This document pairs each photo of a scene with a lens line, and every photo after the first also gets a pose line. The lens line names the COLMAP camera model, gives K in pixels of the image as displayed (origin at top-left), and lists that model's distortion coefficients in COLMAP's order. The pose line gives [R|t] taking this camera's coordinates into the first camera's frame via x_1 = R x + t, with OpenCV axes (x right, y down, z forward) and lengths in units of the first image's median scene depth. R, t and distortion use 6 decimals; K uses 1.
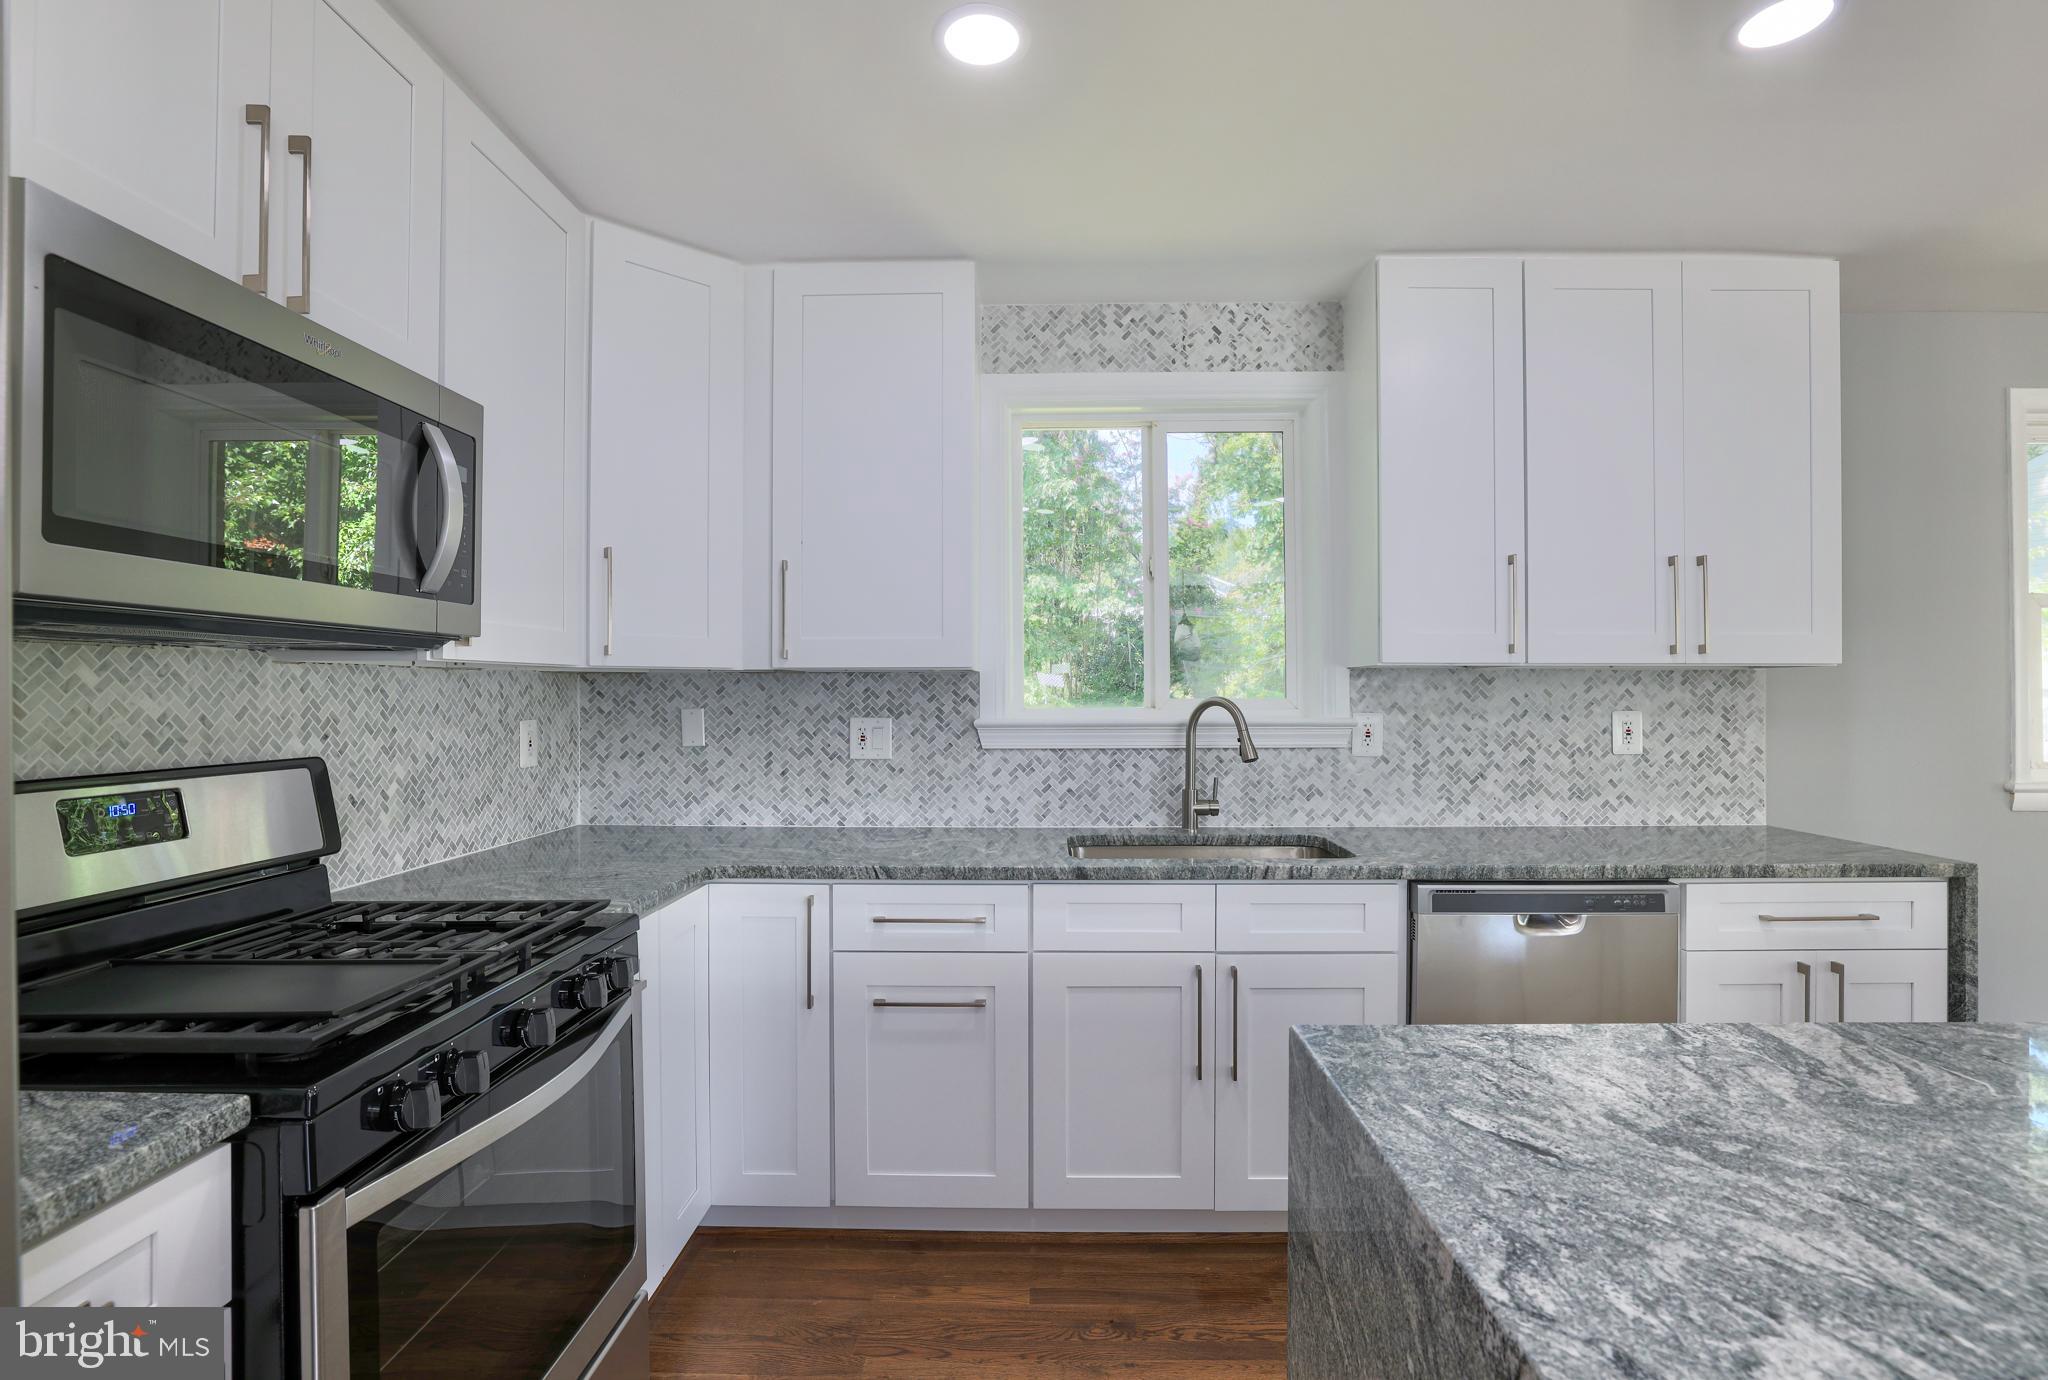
lens RADIAL K [[893.4, 0, 1026.1], [0, 893.4, 692.3], [0, 0, 1]] dist [-0.000009, 0.000005]
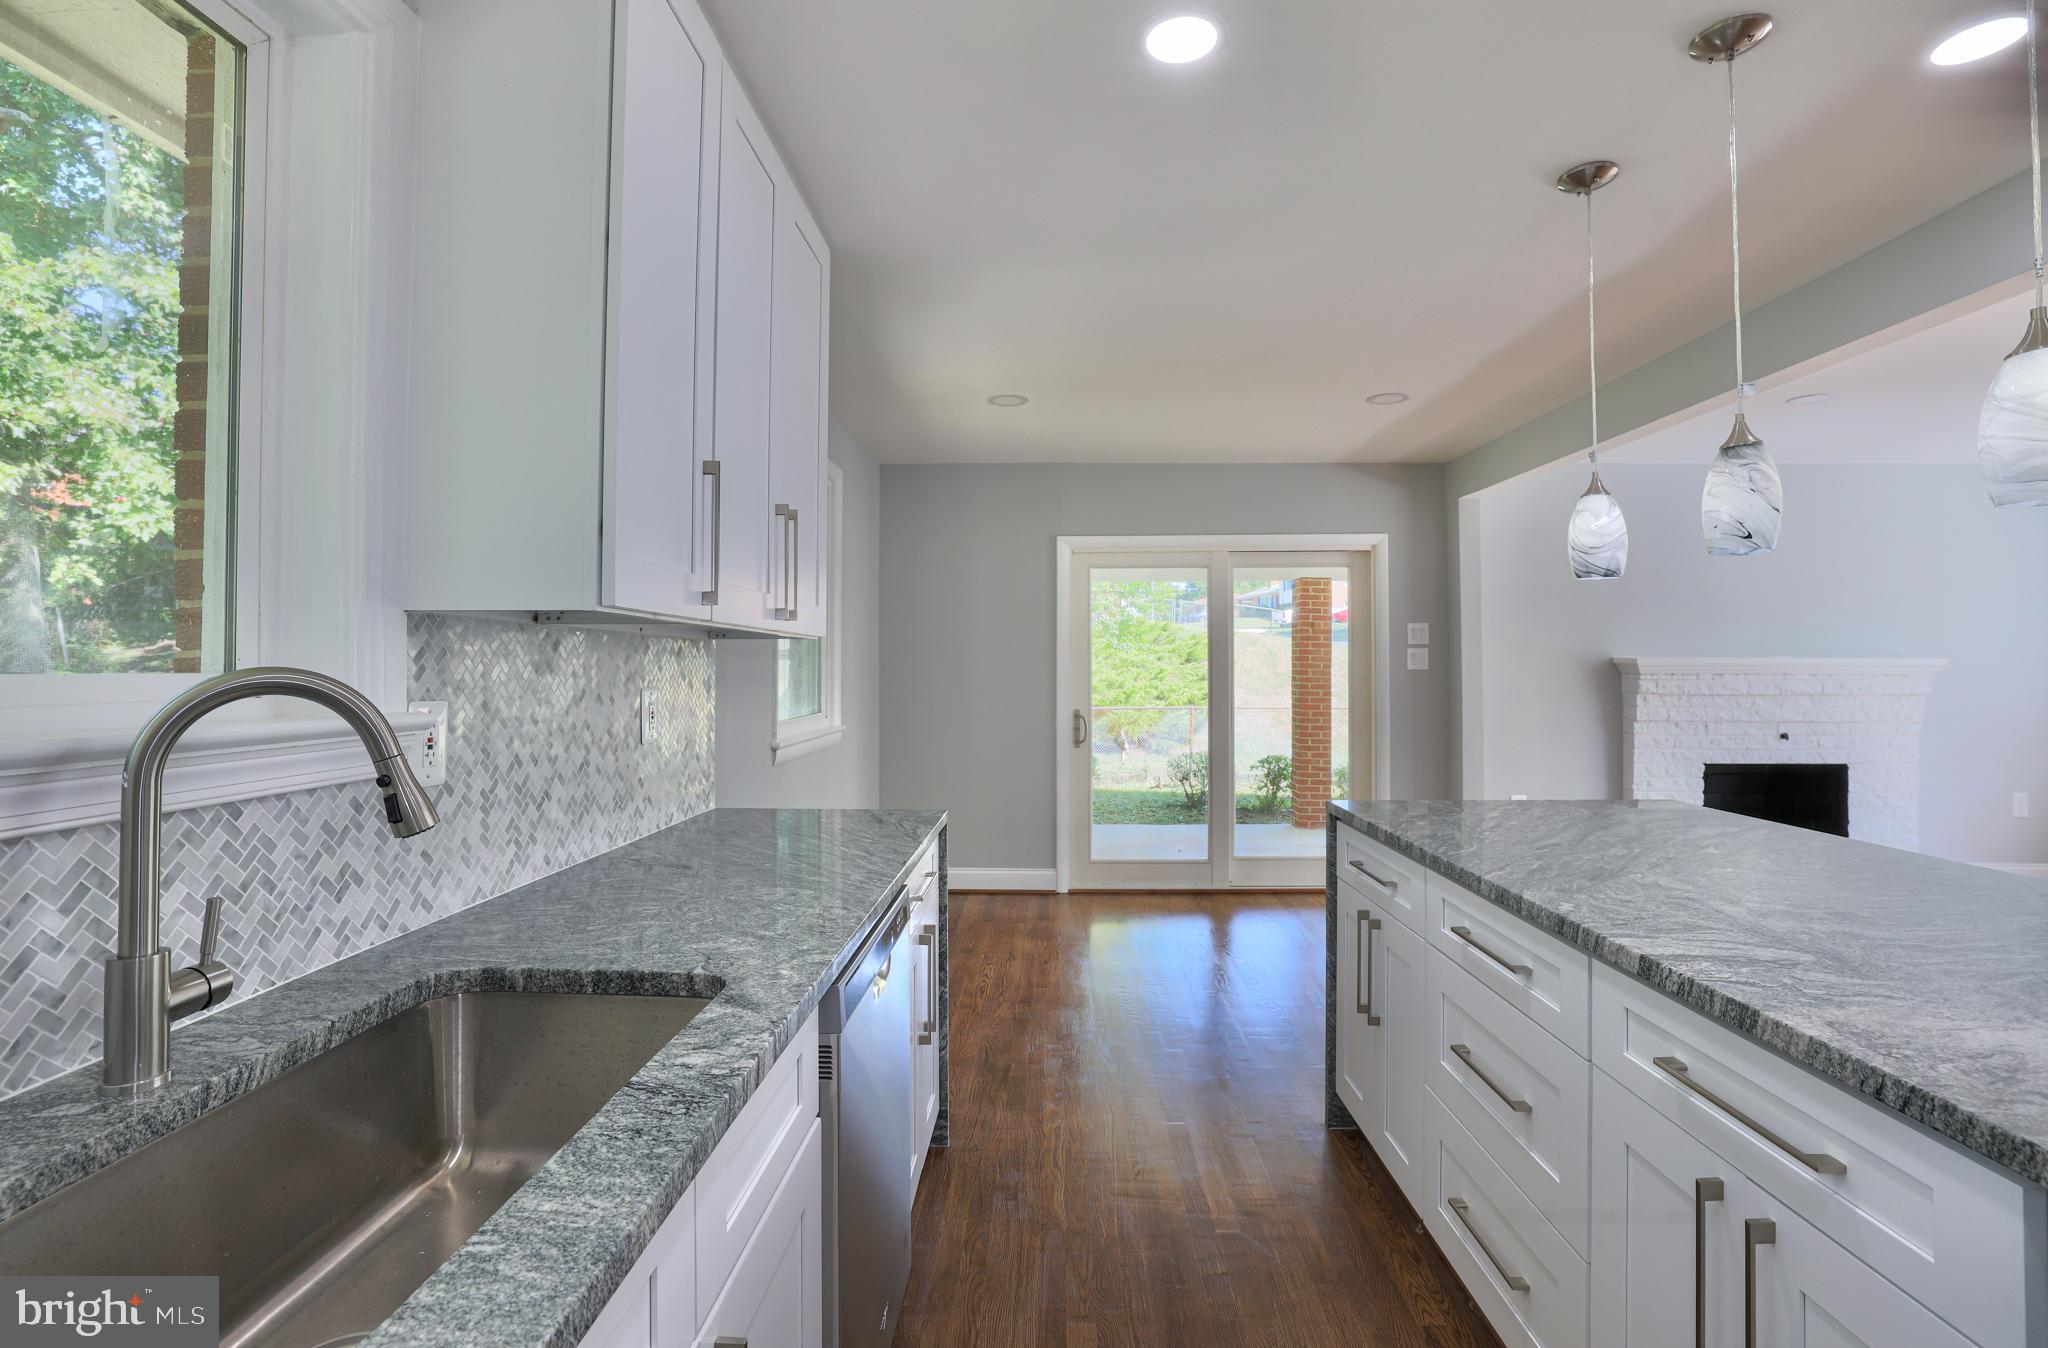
lens RADIAL K [[916.3, 0, 1023.5], [0, 916.3, 658.2], [0, 0, 1]] dist [-0.016233, -0.000497]
pose [[0.020525, 0.019549, 0.999598, -0.132189], [-0.001550, 0.999808, -0.019522, 0.008087], [-0.999788, -0.001148, 0.020551, 0.648960]]
